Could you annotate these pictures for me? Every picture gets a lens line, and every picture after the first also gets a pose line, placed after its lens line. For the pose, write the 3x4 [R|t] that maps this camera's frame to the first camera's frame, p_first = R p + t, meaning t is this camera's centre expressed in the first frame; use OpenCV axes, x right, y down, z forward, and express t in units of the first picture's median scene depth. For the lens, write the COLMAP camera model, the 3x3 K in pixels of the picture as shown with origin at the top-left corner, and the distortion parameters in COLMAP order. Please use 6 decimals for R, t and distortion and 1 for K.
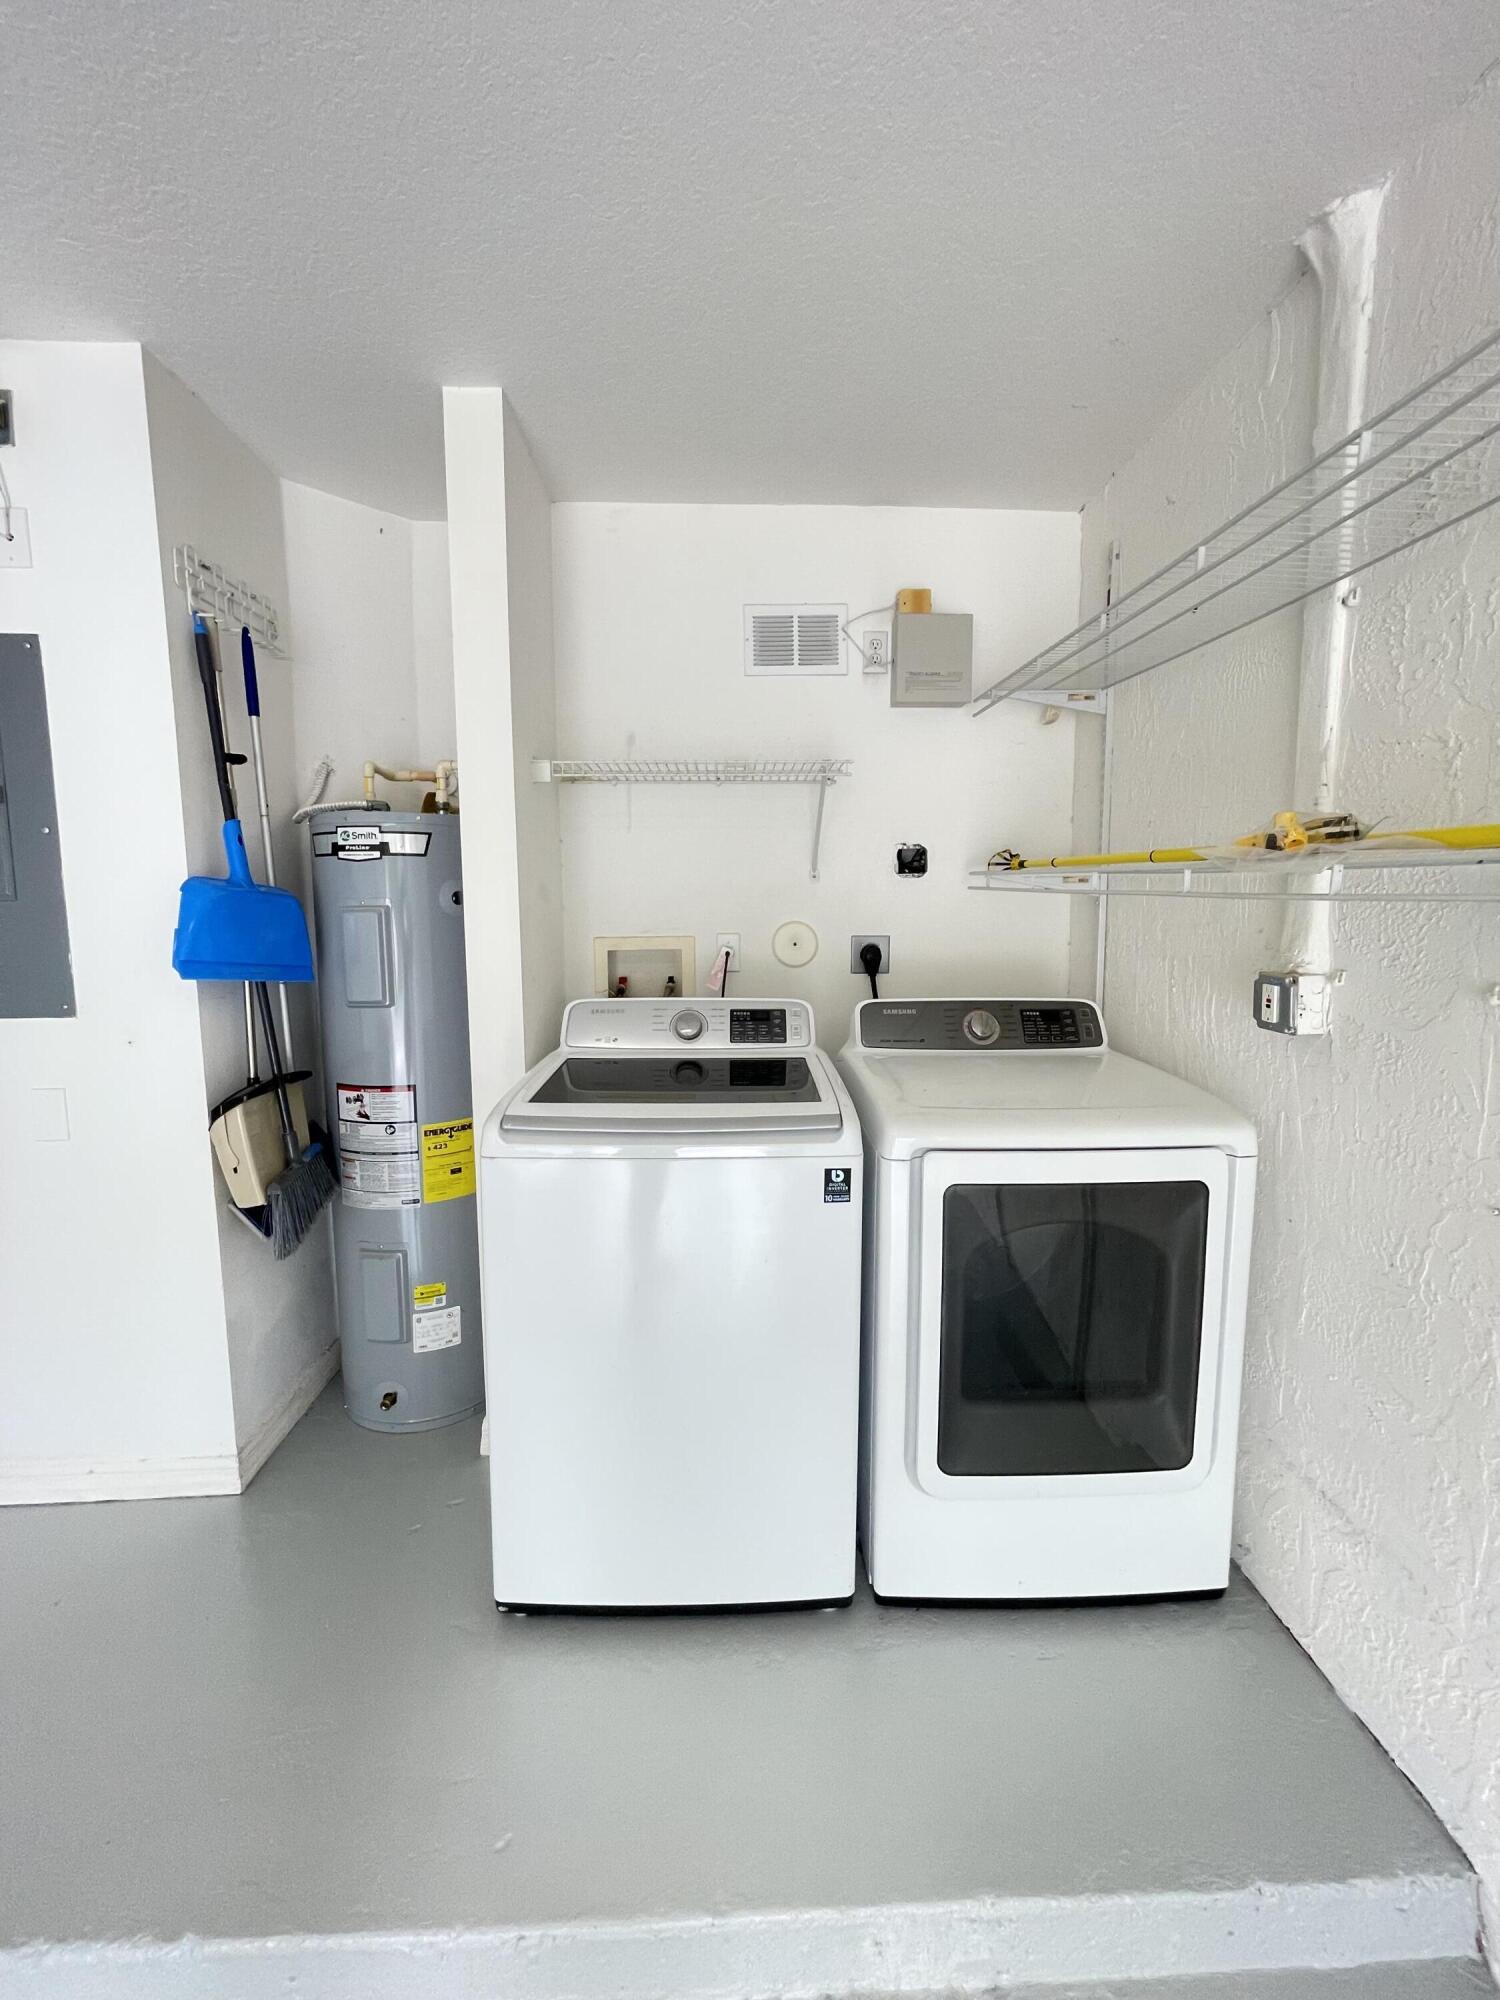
lens RADIAL K [[807.7, 0, 756.7], [0, 807.7, 990.7], [0, 0, 1]] dist [-0.001470, -0.000328]
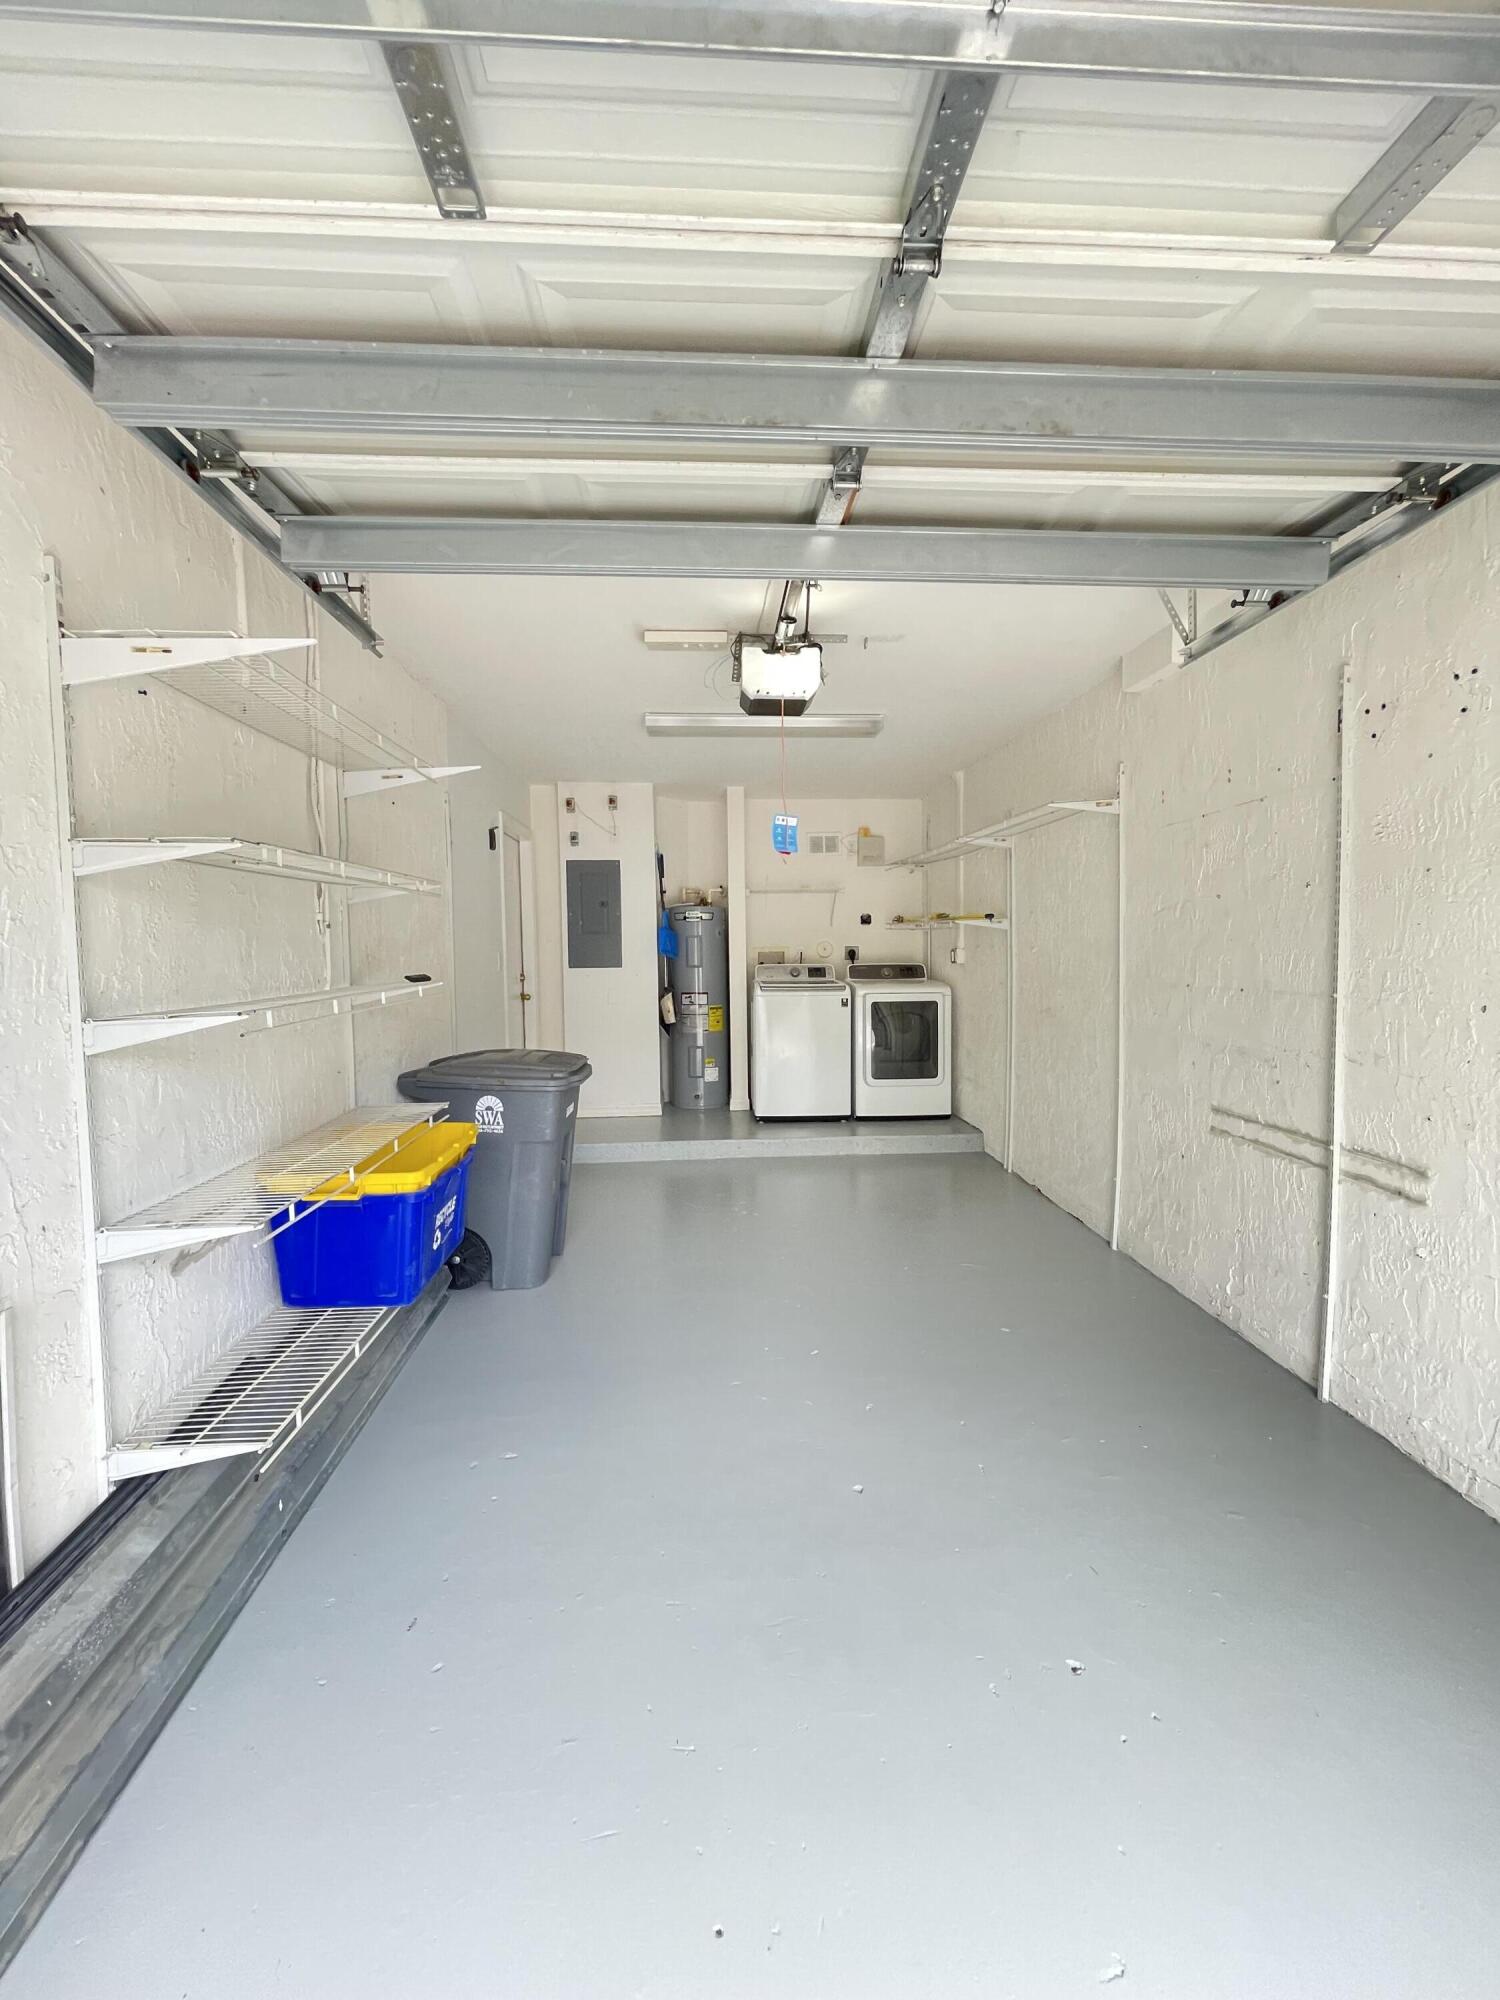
lens RADIAL K [[807.7, 0, 756.7], [0, 807.7, 990.7], [0, 0, 1]] dist [-0.001470, -0.000328]
pose [[0.999639, -0.010015, 0.024942, -0.327264], [0.011502, 0.998119, -0.060218, 0.316156], [-0.024292, 0.060483, 0.997874, -2.243683]]
